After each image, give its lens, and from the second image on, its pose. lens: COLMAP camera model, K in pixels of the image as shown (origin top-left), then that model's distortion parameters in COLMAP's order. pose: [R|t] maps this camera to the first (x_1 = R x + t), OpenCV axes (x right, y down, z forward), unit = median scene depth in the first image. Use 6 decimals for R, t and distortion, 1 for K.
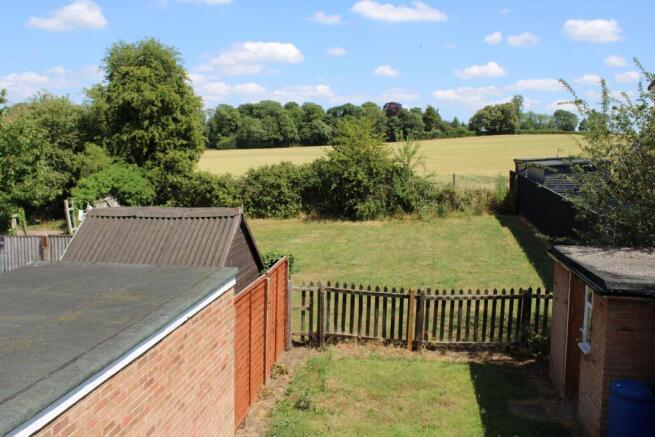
lens RADIAL K [[655.5, 0, 327.5], [0, 655.5, 218.5], [0, 0, 1]] dist [-0.230645, 0.000185]
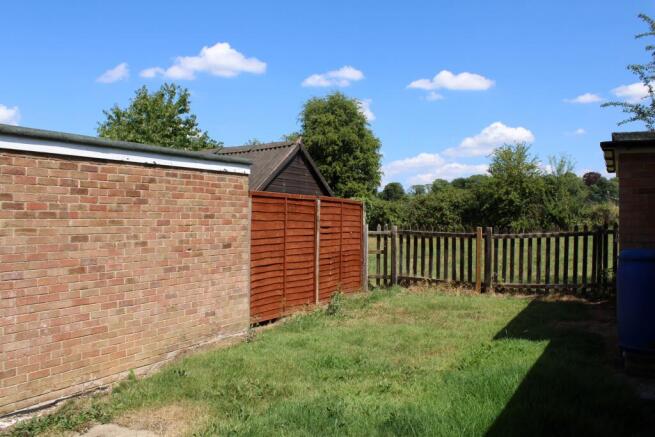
lens RADIAL K [[559.6, 0, 327.5], [0, 559.6, 218.5], [0, 0, 1]] dist [-0.159641, 0.147147]
pose [[0.937634, -0.015180, -0.347291, 0.076795], [-0.020461, 0.994904, -0.098727, 0.067572], [0.347020, 0.099676, 0.932546, 0.049780]]
